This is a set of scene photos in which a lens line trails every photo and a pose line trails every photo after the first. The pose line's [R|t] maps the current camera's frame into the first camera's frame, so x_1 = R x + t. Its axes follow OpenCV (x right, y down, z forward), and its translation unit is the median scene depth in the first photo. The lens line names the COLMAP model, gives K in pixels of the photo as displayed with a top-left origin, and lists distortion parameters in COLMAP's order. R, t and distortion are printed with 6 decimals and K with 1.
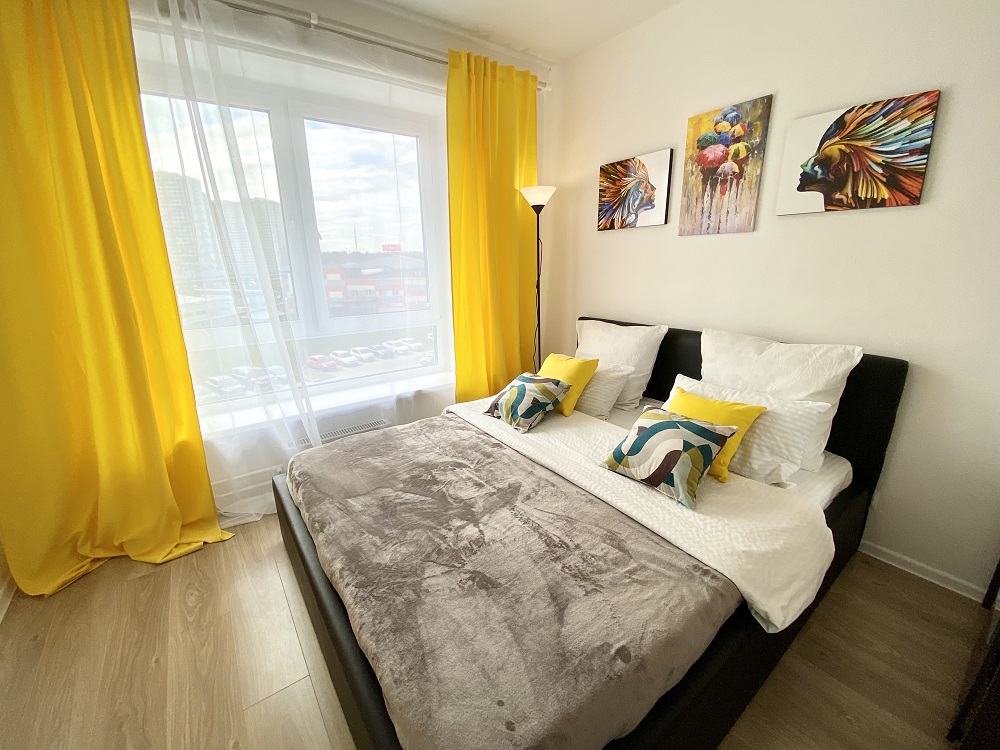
lens RADIAL K [[408.3, 0, 495.0], [0, 408.3, 373.0], [0, 0, 1]] dist [0.012201, -0.017781]
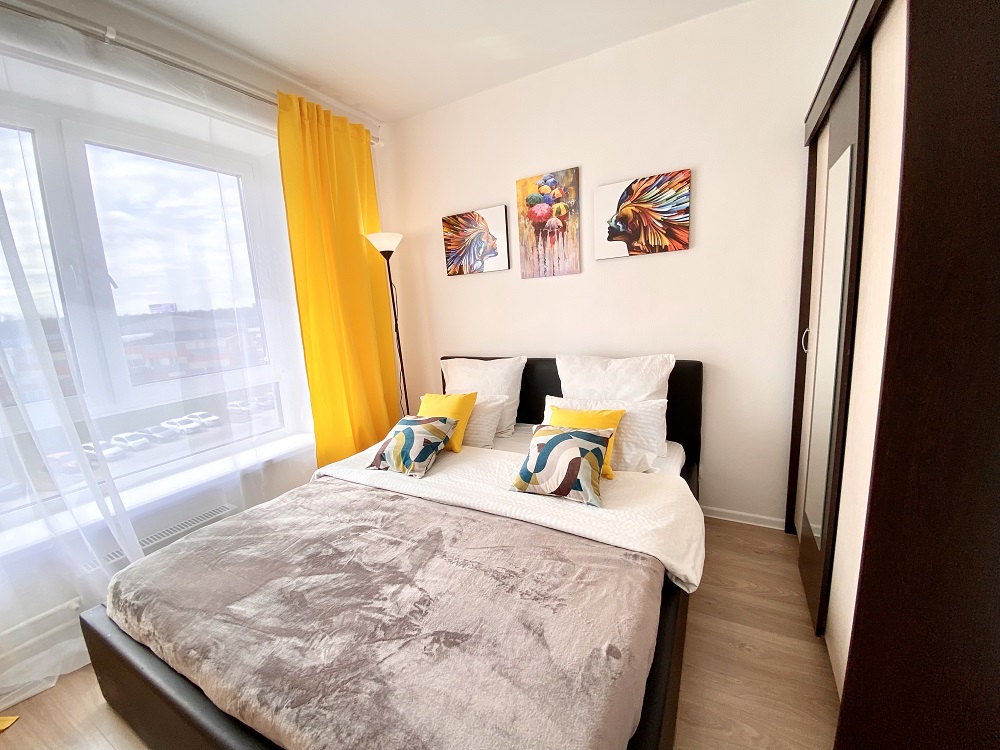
lens RADIAL K [[408.3, 0, 497.7], [0, 408.3, 373.7], [0, 0, 1]] dist [0.012201, -0.017781]
pose [[0.902713, -0.106285, 0.416908, -0.162593], [0.156100, 0.983887, -0.087168, 0.022996], [-0.400926, 0.143767, 0.904759, 0.045288]]
